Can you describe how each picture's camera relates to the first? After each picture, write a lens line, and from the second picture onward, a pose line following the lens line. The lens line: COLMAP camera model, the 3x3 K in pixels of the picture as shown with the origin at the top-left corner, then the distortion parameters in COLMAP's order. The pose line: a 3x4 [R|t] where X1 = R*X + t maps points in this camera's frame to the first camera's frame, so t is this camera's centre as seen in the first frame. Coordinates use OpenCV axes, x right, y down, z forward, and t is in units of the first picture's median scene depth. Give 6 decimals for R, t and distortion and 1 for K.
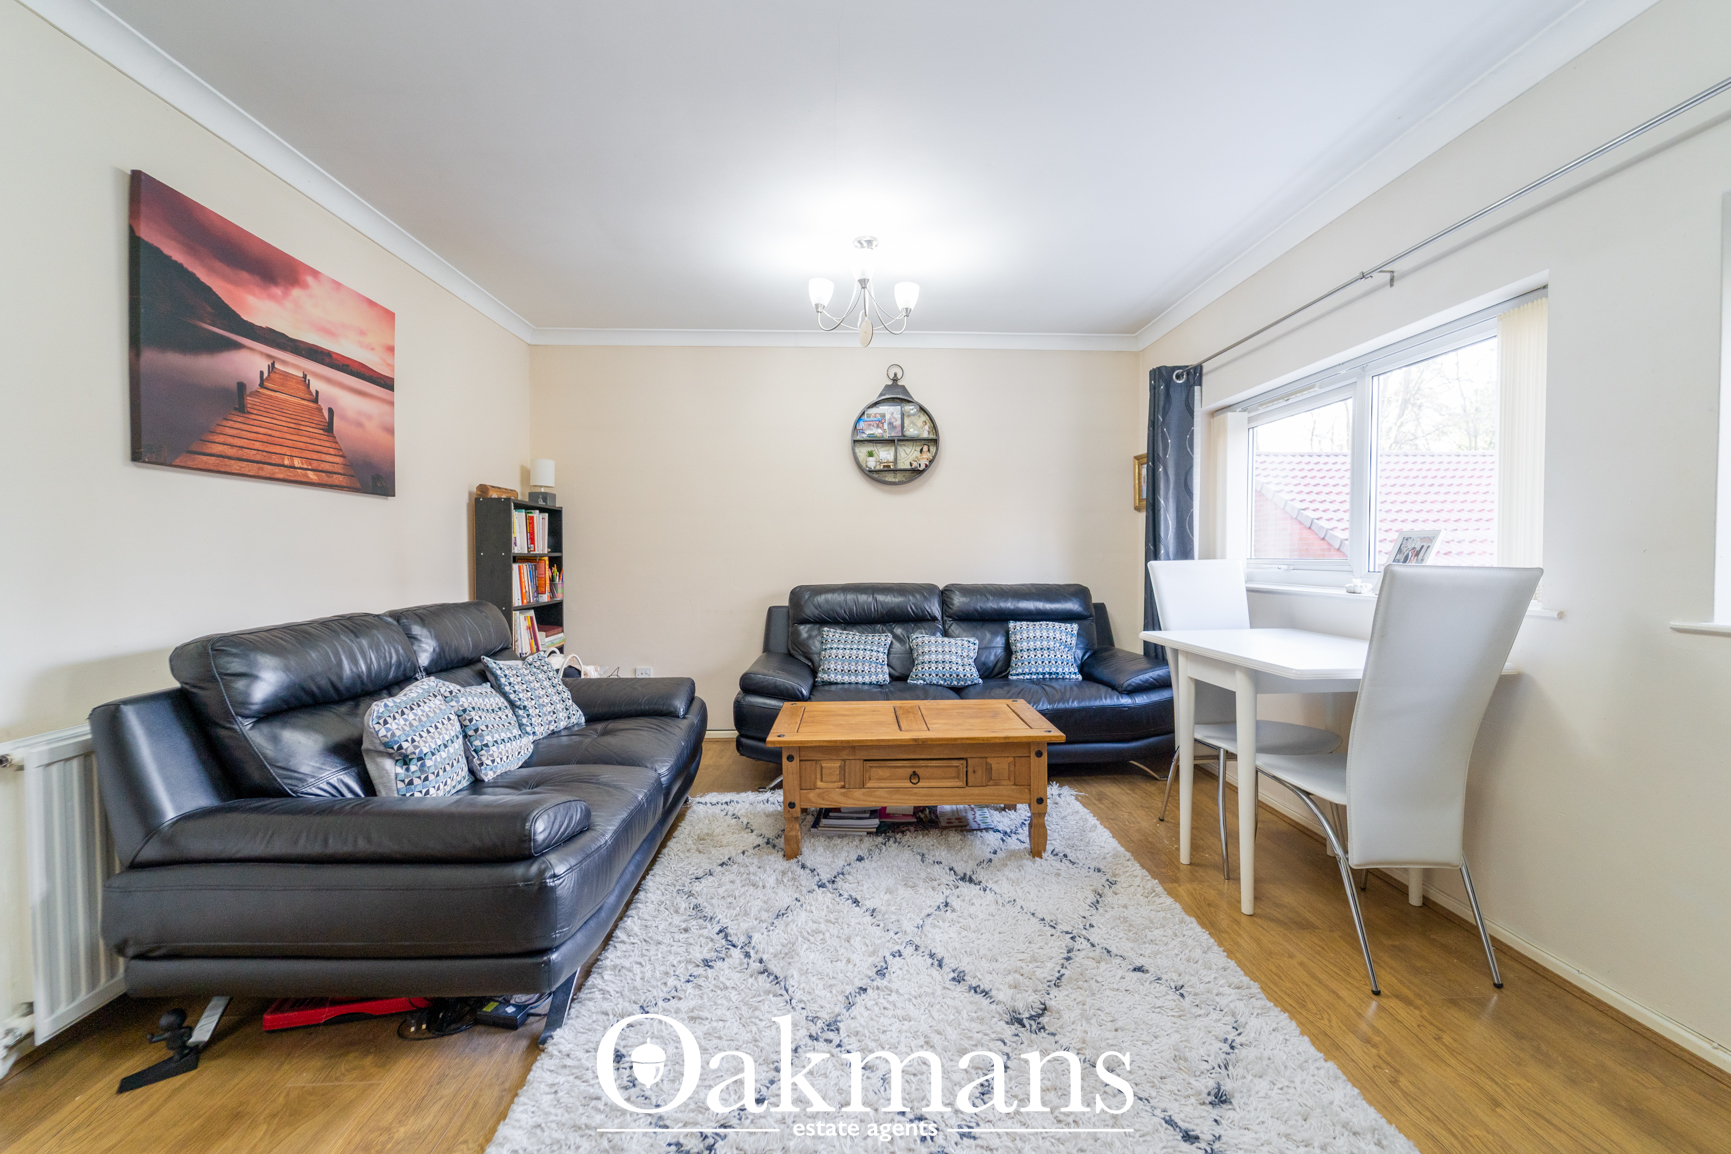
lens RADIAL K [[700.6, 0, 869.7], [0, 700.6, 572.2], [0, 0, 1]] dist [0.003209, -0.002522]
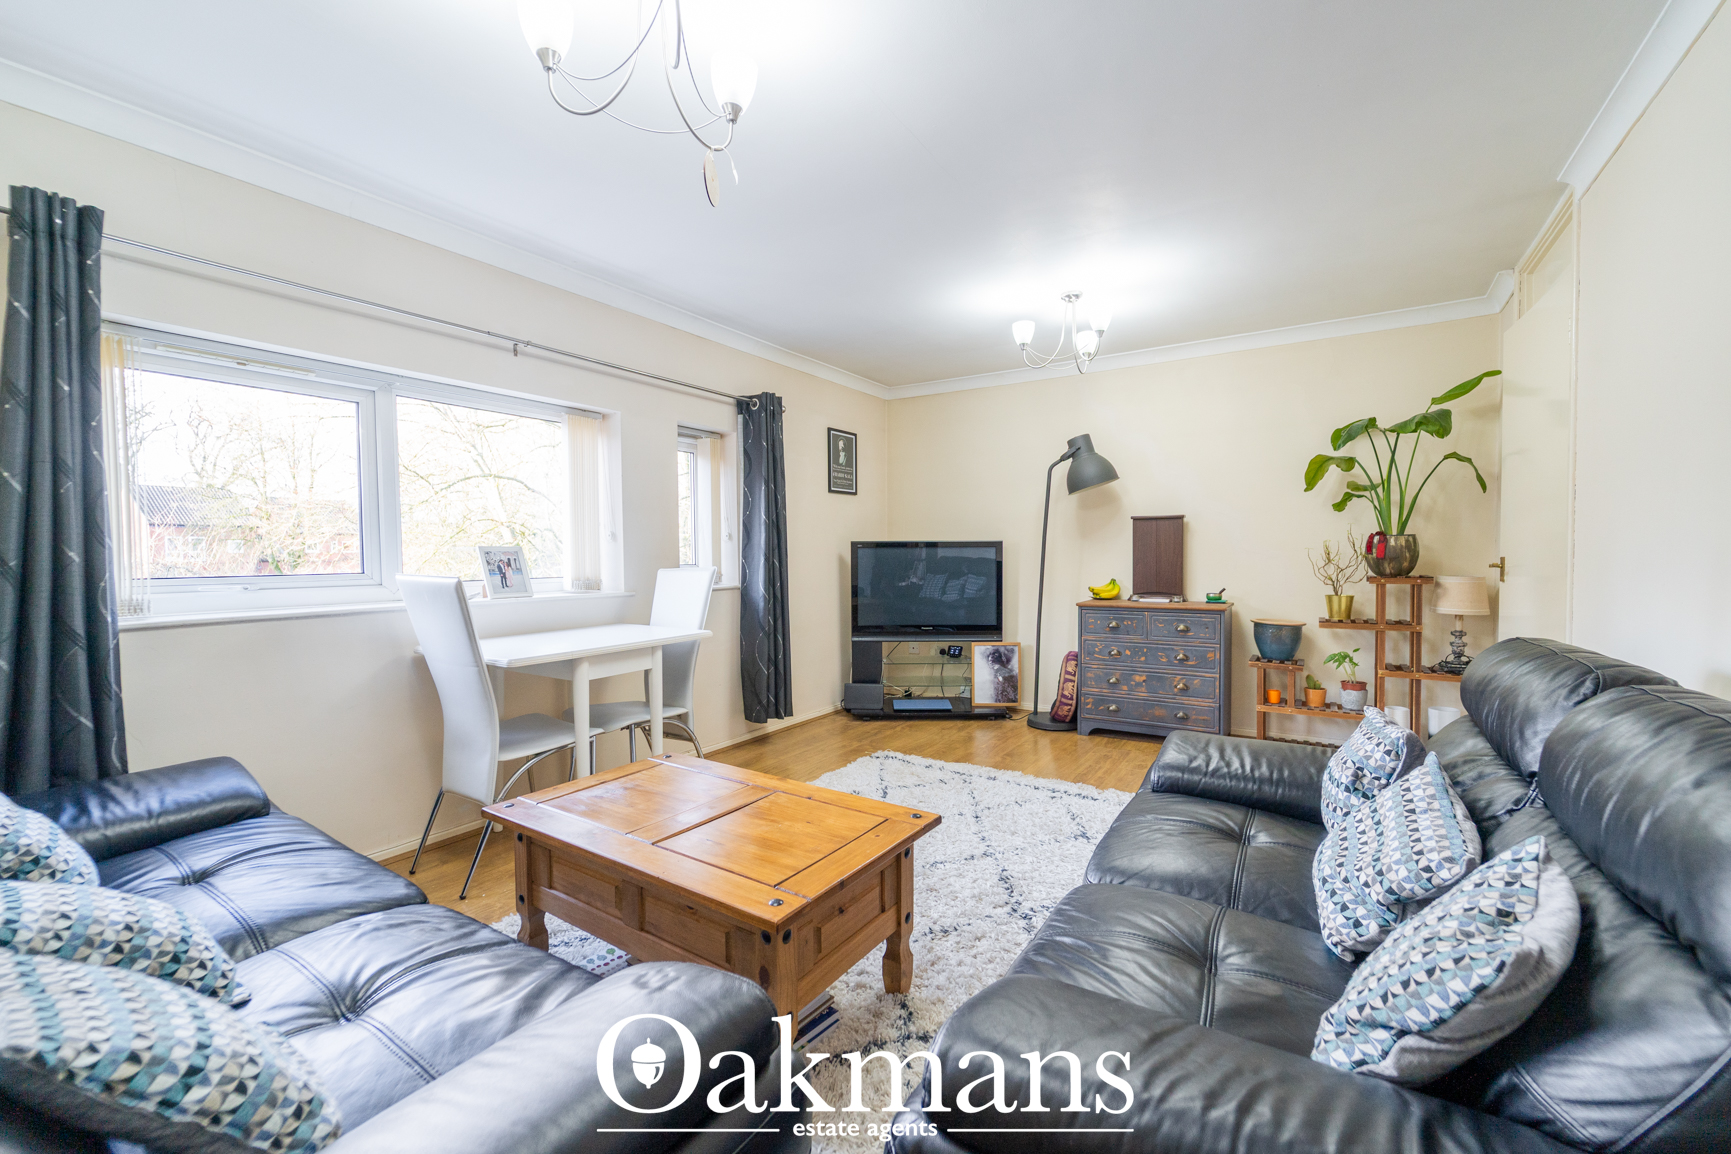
lens RADIAL K [[700.6, 0, 869.7], [0, 700.6, 572.2], [0, 0, 1]] dist [0.003209, -0.002522]
pose [[-0.799594, -0.017330, 0.600291, -0.371451], [0.015981, 0.998616, 0.050116, -0.042548], [-0.600328, 0.049666, -0.798210, 1.103543]]
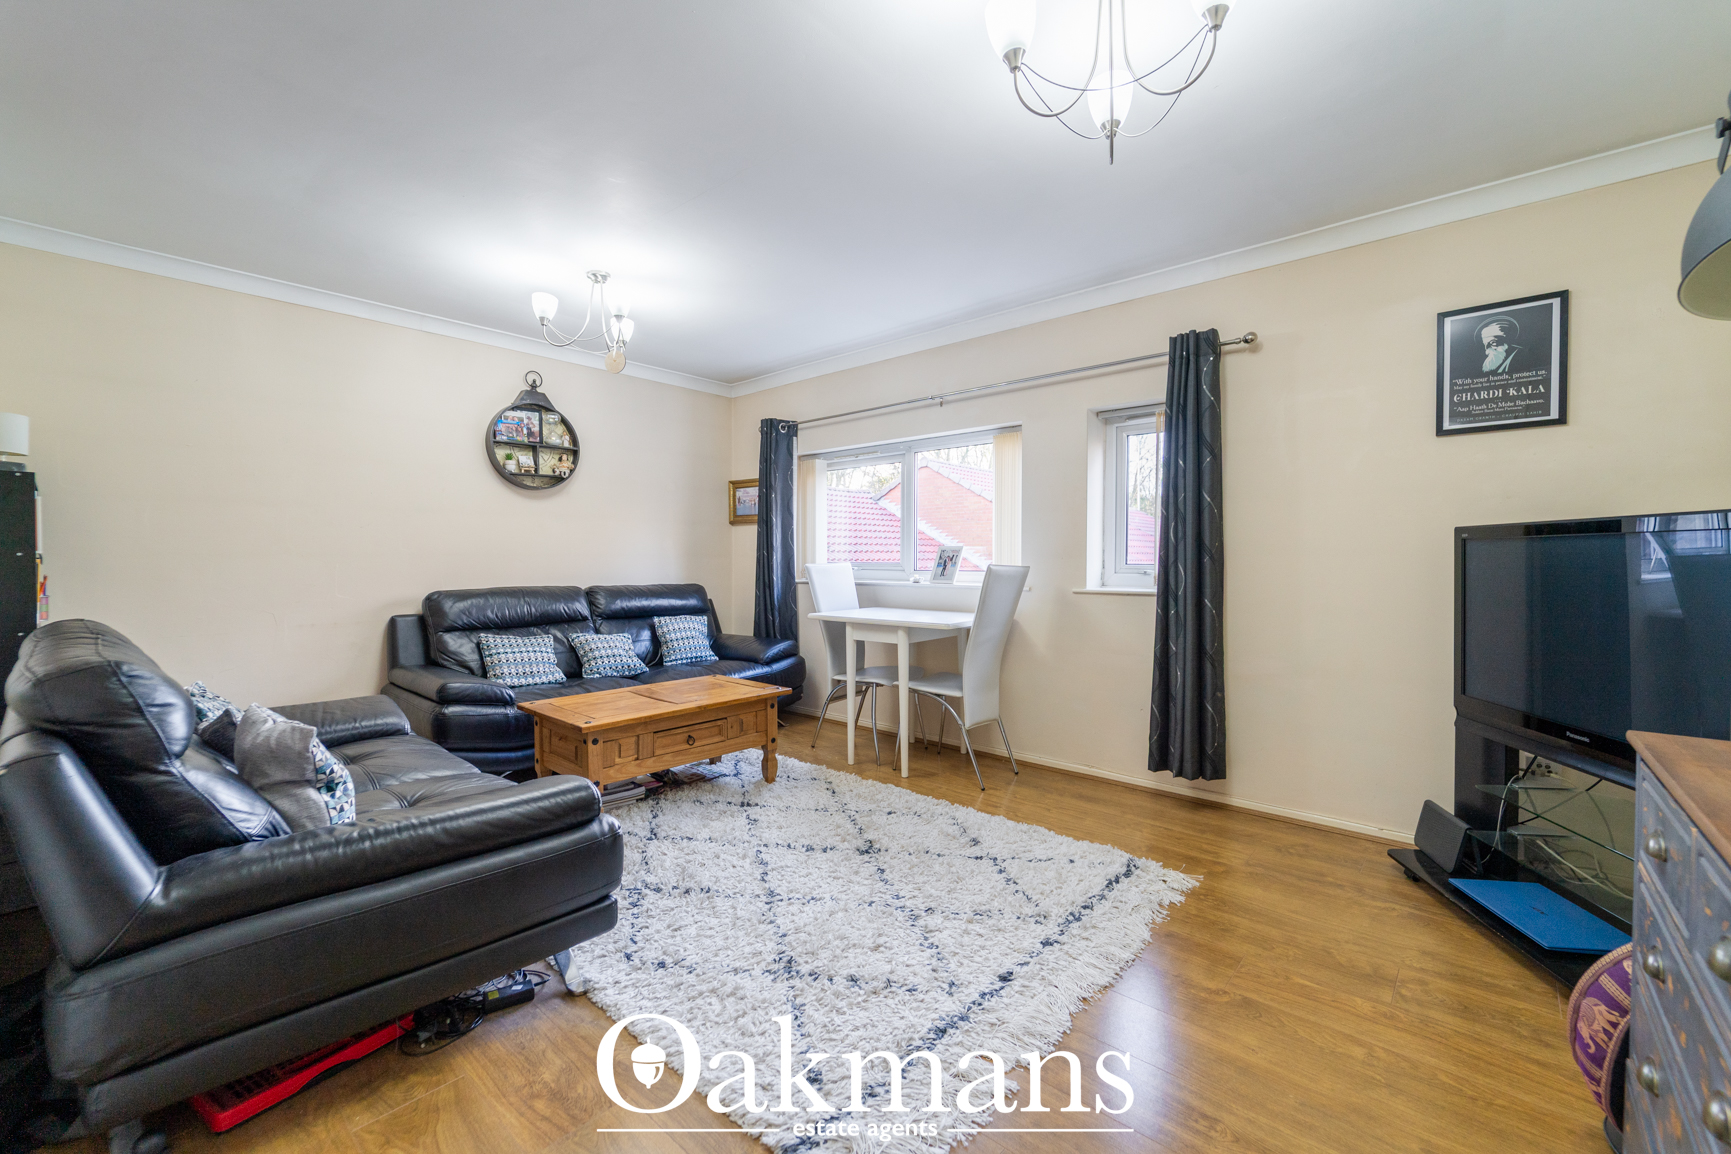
lens RADIAL K [[694.5, 0, 858.8], [0, 694.5, 569.9], [0, 0, 1]] dist [-0.000630, -0.000132]
pose [[0.709115, -0.006621, 0.705062, -0.418845], [0.013951, 0.999892, -0.004641, 0.003583], [-0.704955, 0.013127, 0.709130, -0.053533]]
